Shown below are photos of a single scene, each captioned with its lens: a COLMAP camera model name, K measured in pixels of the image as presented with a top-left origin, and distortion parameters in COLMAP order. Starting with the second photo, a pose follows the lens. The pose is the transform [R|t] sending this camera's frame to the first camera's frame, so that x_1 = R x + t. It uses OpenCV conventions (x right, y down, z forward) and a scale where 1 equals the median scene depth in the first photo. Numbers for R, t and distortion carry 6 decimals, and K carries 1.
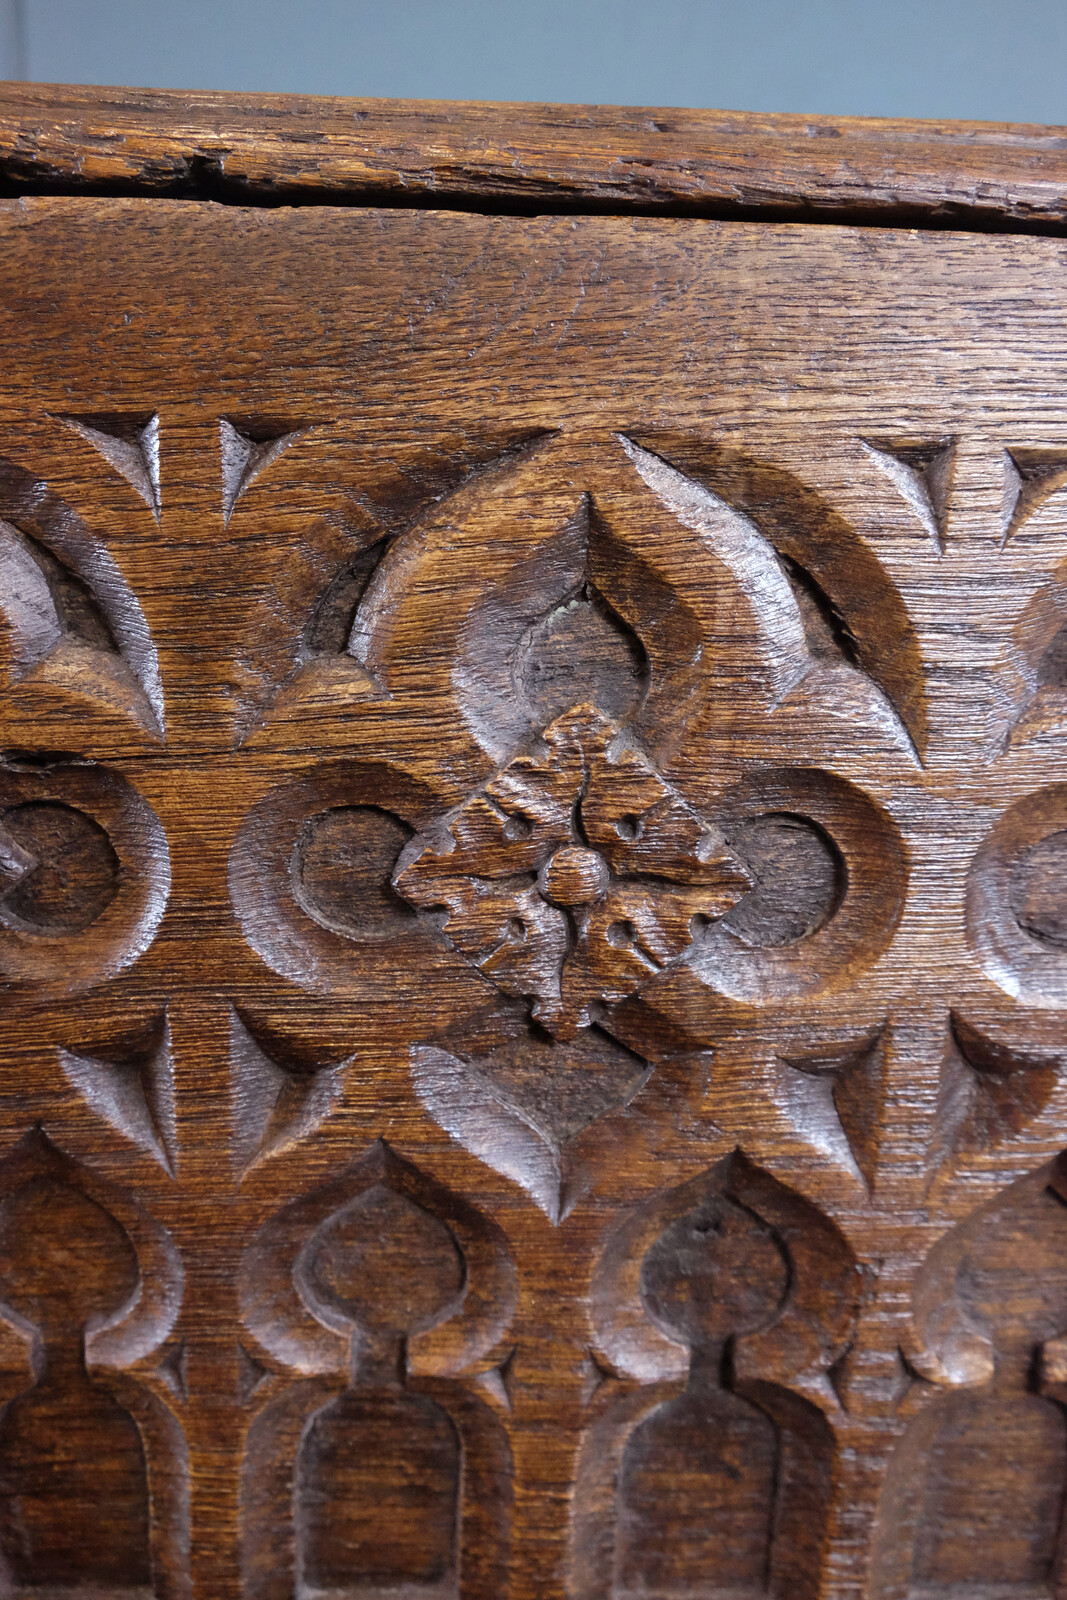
lens RADIAL K [[1242.3, 0, 551.2], [0, 1242.3, 756.5], [0, 0, 1]] dist [-0.005686, 0.034783]
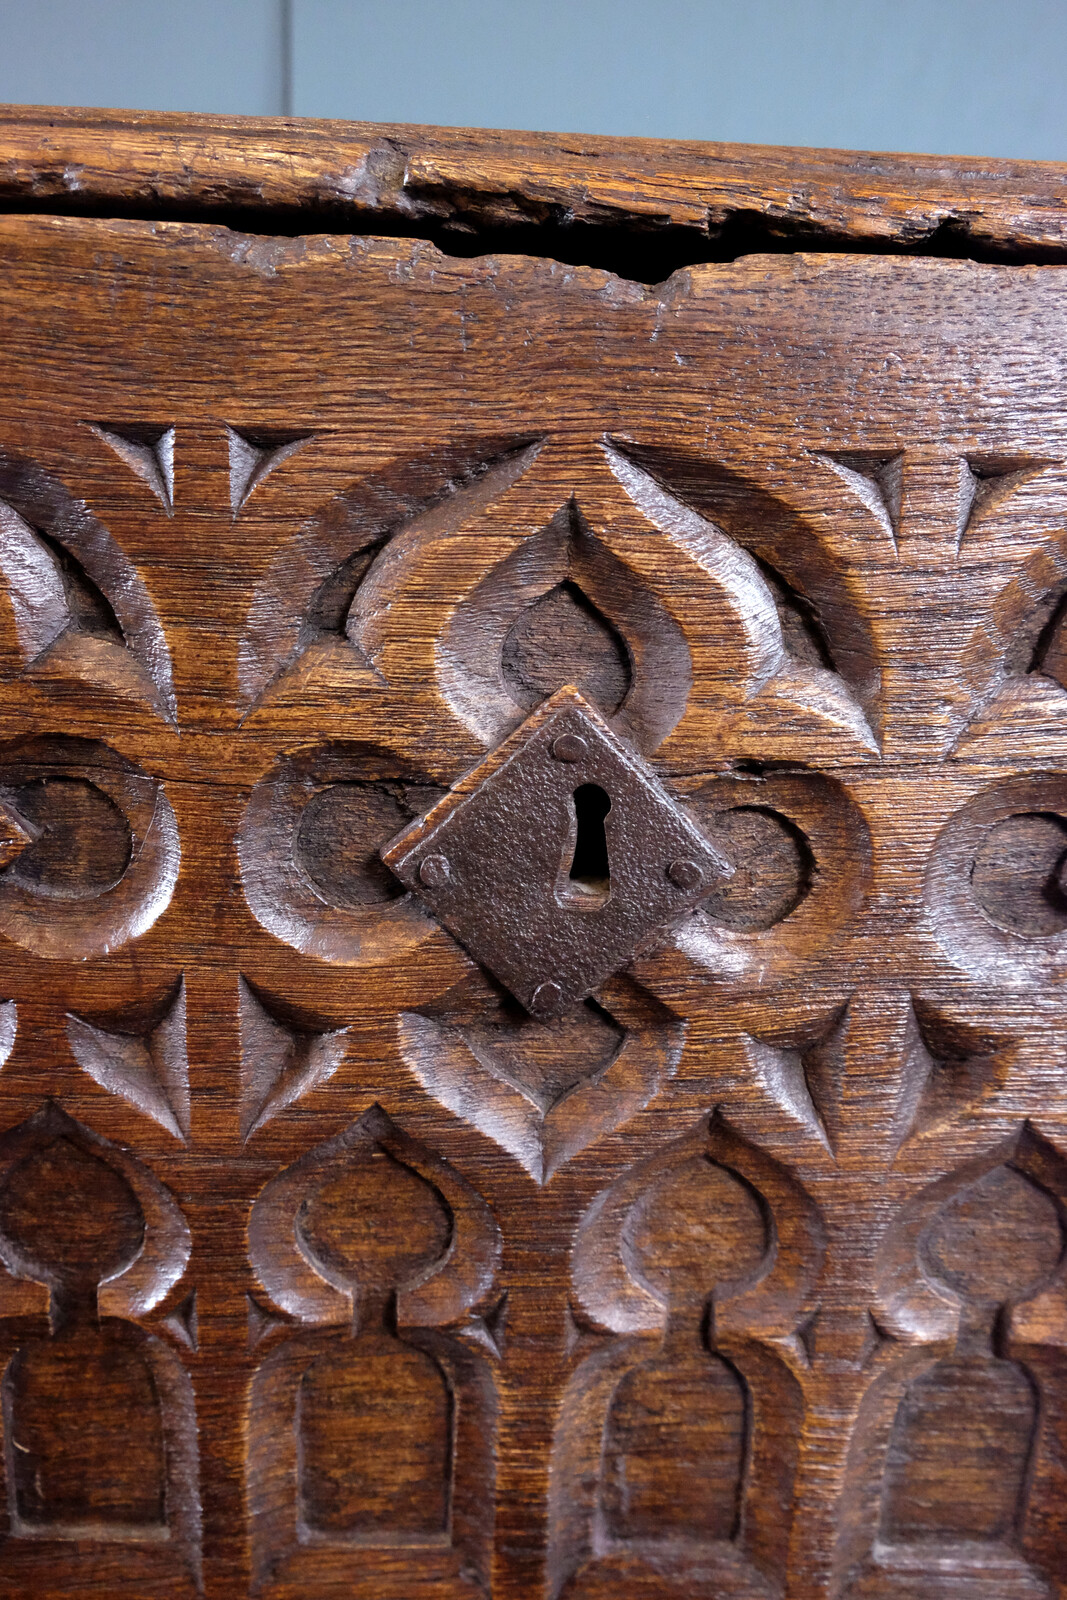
lens RADIAL K [[1242.3, 0, 517.5], [0, 1242.3, 738.4], [0, 0, 1]] dist [-0.005686, 0.034783]
pose [[0.999464, 0.010285, 0.031094, -0.634114], [-0.010092, 0.999929, -0.006342, -0.013713], [-0.031157, 0.006025, 0.999496, -0.069841]]
